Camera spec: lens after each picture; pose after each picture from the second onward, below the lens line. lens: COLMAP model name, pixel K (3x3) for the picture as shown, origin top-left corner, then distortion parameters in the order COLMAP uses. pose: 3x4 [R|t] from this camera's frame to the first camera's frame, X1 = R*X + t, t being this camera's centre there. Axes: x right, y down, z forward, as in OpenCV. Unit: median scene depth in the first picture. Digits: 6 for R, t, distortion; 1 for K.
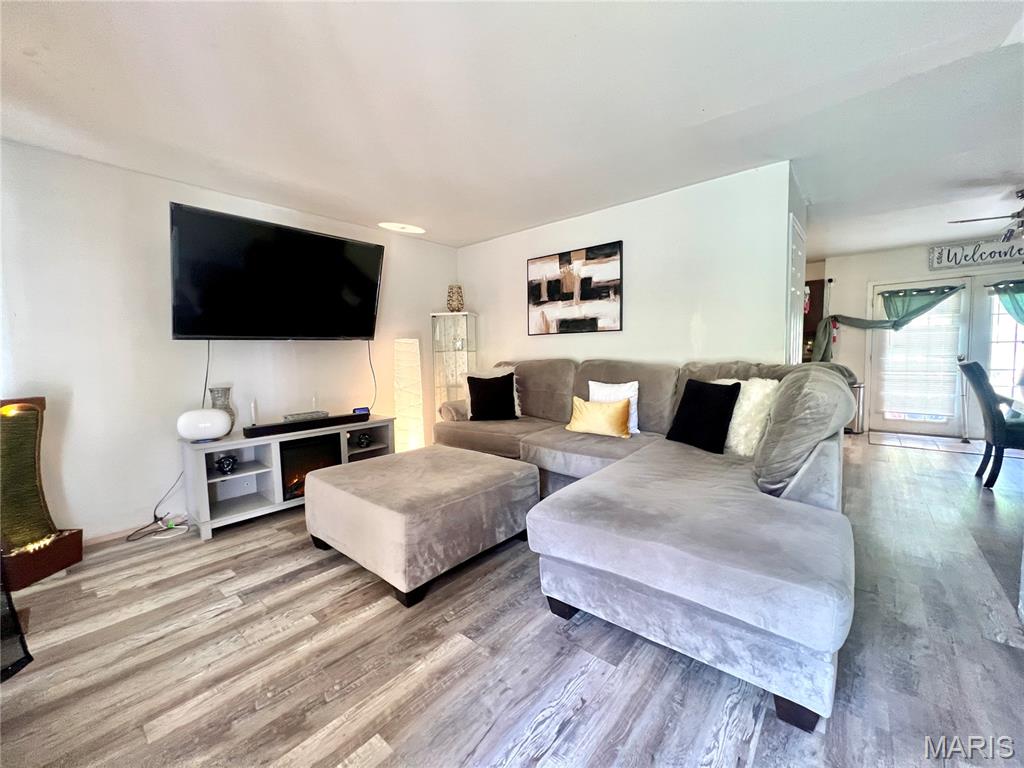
lens RADIAL K [[409.0, 0, 510.7], [0, 409.0, 381.3], [0, 0, 1]] dist [-0.002163, 0.000575]
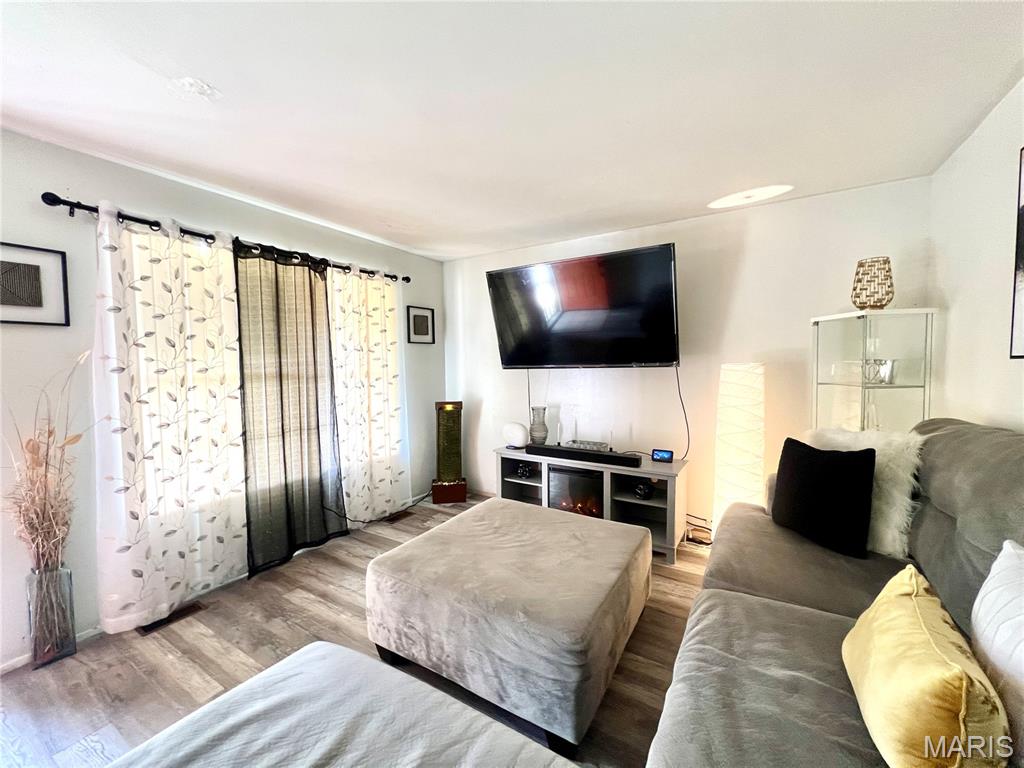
lens RADIAL K [[409.0, 0, 511.5], [0, 409.0, 383.1], [0, 0, 1]] dist [-0.002163, 0.000575]
pose [[0.164487, 0.066023, -0.984167, 0.335206], [-0.059448, 0.996607, 0.056922, -0.085377], [0.984586, 0.049144, 0.167854, 0.508203]]
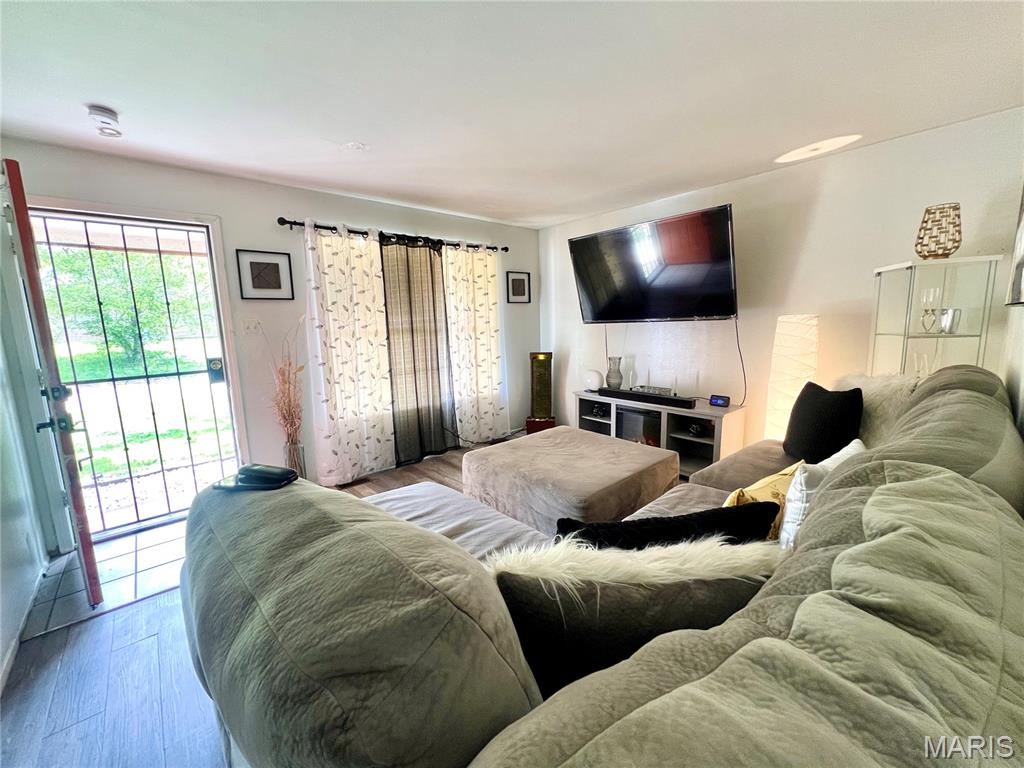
lens RADIAL K [[409.0, 0, 511.7], [0, 409.0, 382.1], [0, 0, 1]] dist [-0.002163, 0.000575]
pose [[-0.130740, 0.167918, -0.977093, 0.507529], [-0.039910, 0.983862, 0.174422, -0.091718], [0.990613, 0.061800, -0.121929, 0.590879]]
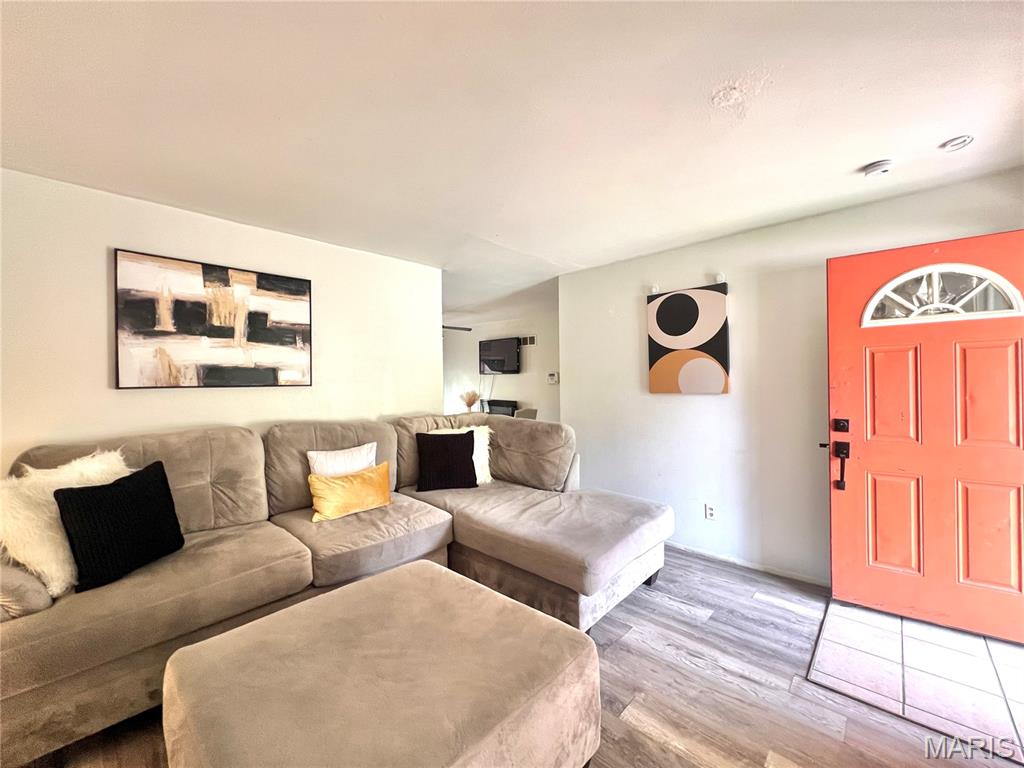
lens RADIAL K [[409.0, 0, 514.5], [0, 409.0, 378.9], [0, 0, 1]] dist [-0.002163, 0.000575]
pose [[0.051615, 0.029093, 0.998243, -0.546367], [0.087579, 0.995593, -0.033544, -0.075511], [-0.994820, 0.089156, 0.048840, 0.556760]]
